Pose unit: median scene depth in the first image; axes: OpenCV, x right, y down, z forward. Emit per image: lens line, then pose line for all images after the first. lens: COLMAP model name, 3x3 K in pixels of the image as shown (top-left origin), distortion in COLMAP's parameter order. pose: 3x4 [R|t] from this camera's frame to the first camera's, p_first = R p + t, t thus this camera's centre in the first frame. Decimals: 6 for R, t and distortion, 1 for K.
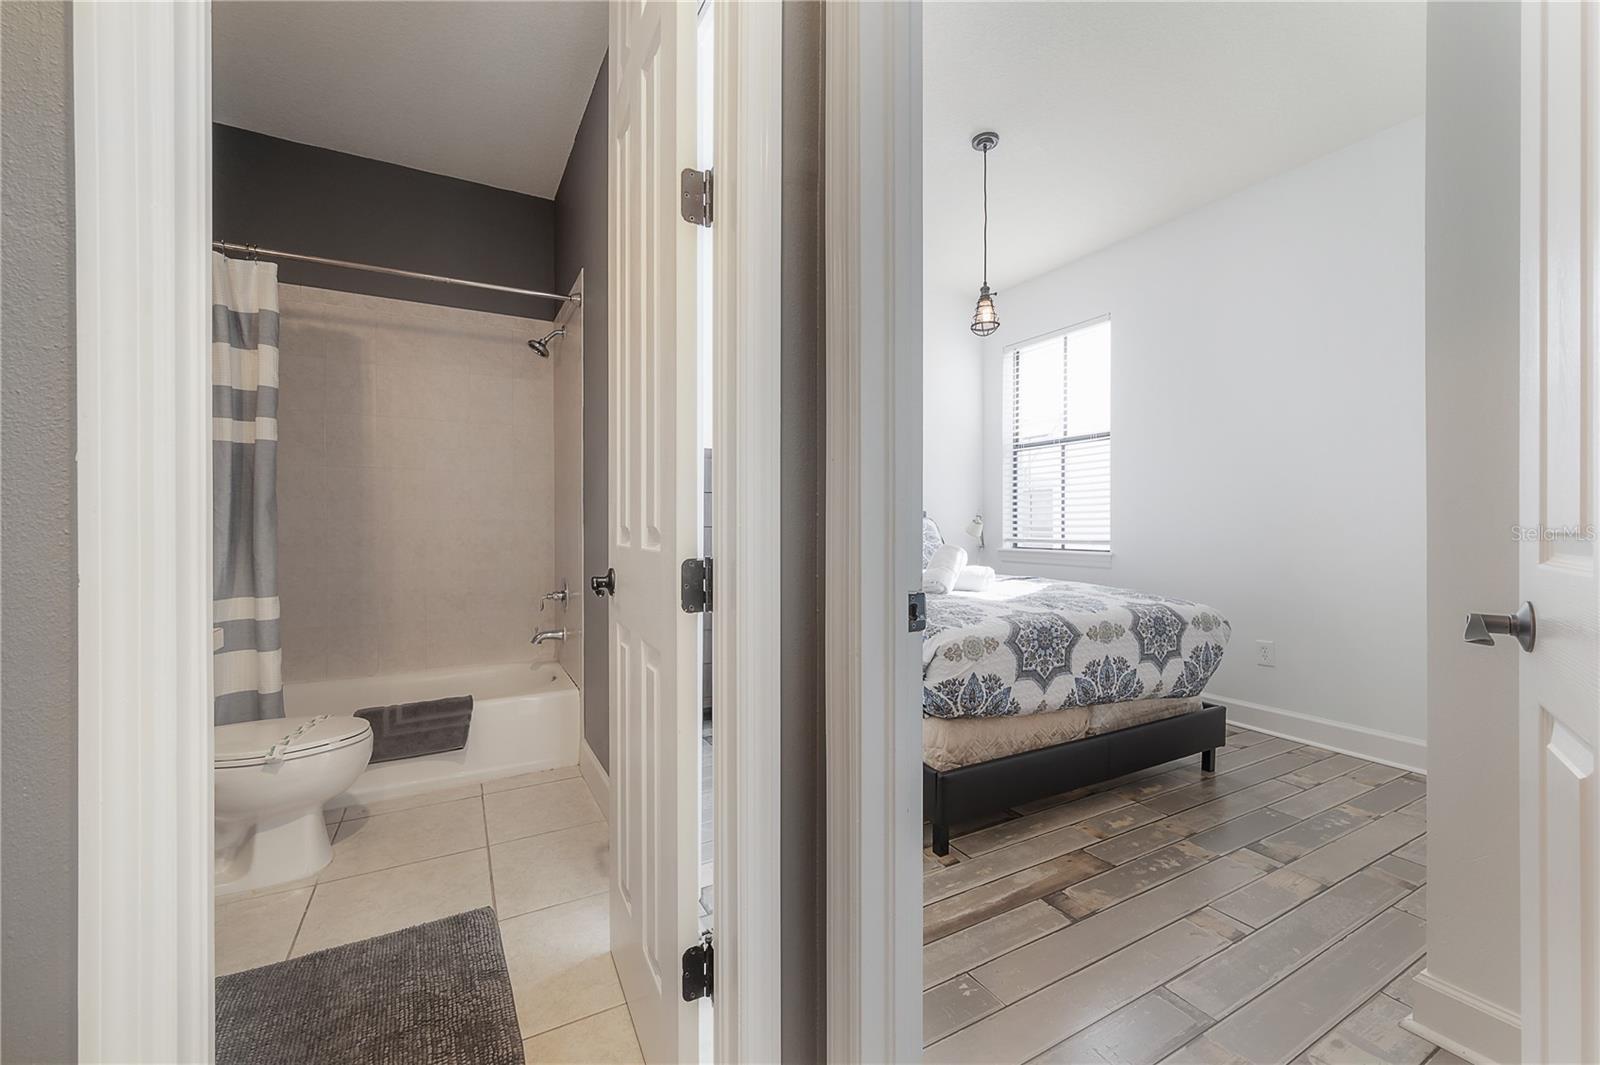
lens RADIAL K [[626.2, 0, 794.0], [0, 626.2, 528.9], [0, 0, 1]] dist [-0.001196, -0.000171]
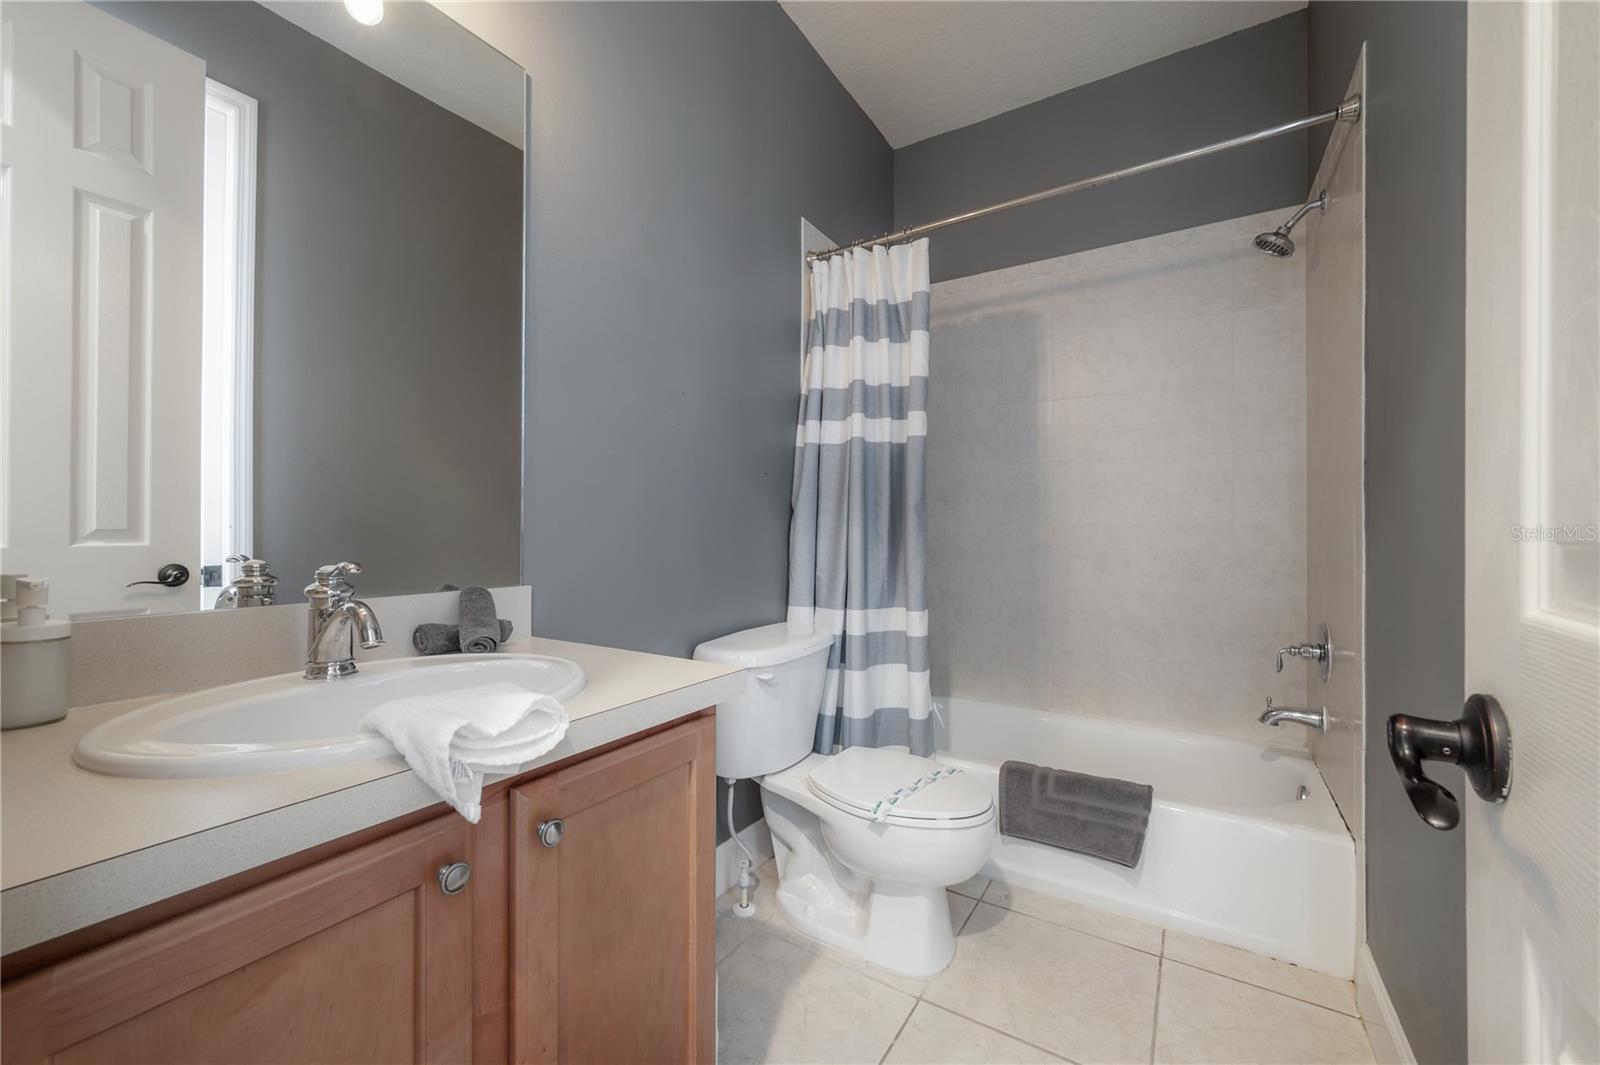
lens RADIAL K [[641.6, 0, 789.3], [0, 641.6, 527.9], [0, 0, 1]] dist [0.001562, -0.000022]
pose [[0.488697, -0.001129, -0.872453, -0.111641], [-0.005814, 0.999973, -0.004551, -0.003890], [0.872434, 0.007297, 0.488677, 0.342605]]
